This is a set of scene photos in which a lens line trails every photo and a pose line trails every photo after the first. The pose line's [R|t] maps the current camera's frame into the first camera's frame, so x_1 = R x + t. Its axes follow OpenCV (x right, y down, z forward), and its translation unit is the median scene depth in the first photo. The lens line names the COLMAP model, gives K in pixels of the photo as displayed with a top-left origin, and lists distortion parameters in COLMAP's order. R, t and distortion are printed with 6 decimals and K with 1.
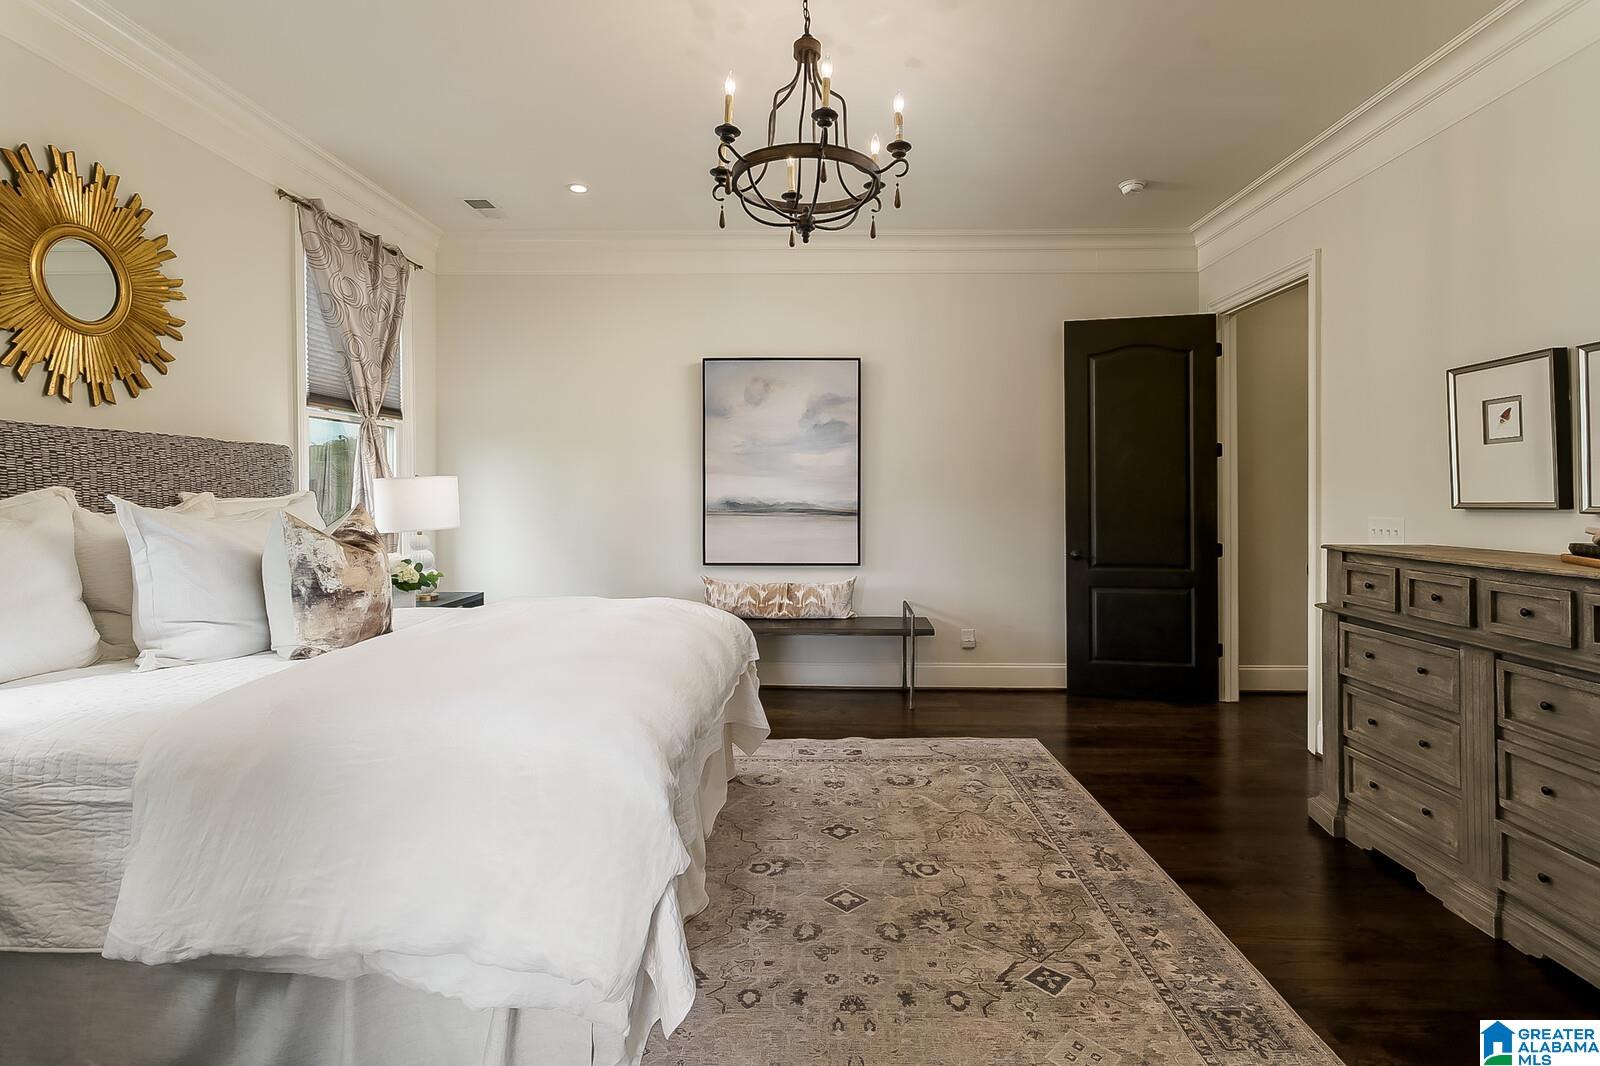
lens RADIAL K [[783.4, 0, 786.5], [0, 783.4, 496.1], [0, 0, 1]] dist [-0.005291, 0.001161]
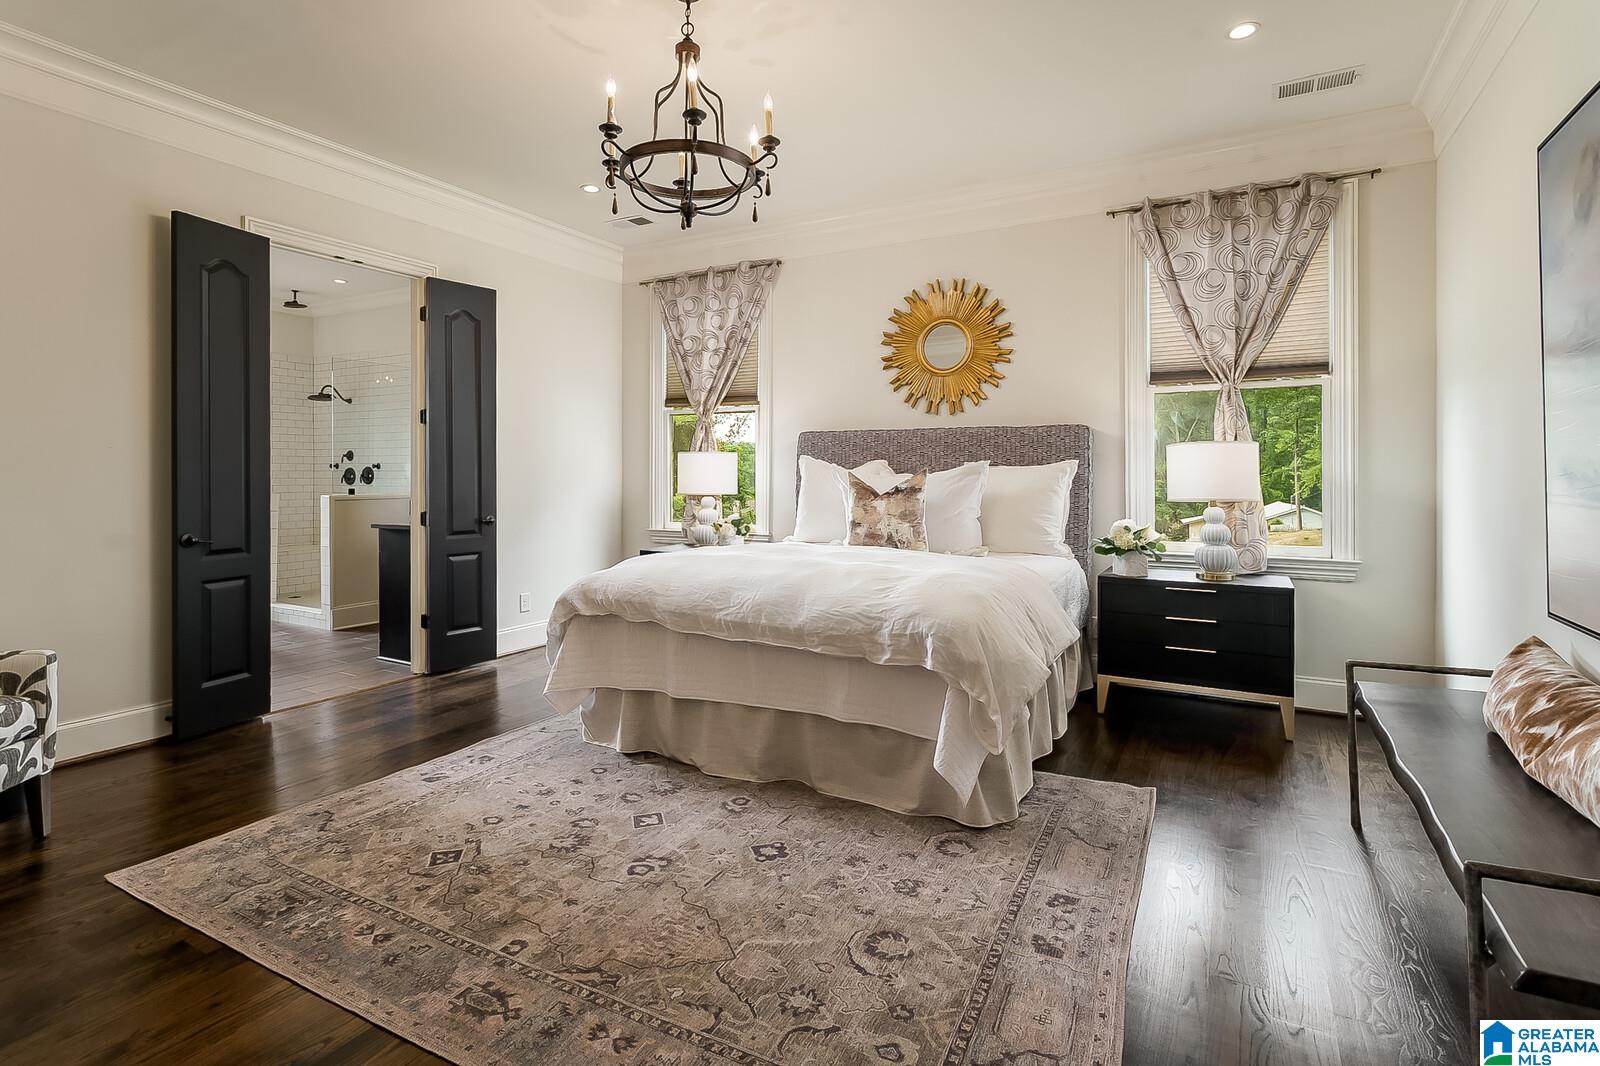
lens RADIAL K [[783.4, 0, 810.6], [0, 783.4, 469.2], [0, 0, 1]] dist [-0.005291, 0.001161]
pose [[-0.442904, -0.006538, -0.896545, 0.912874], [-0.007796, 0.999964, -0.003440, 0.018975], [0.896535, 0.005466, -0.442939, 1.590407]]
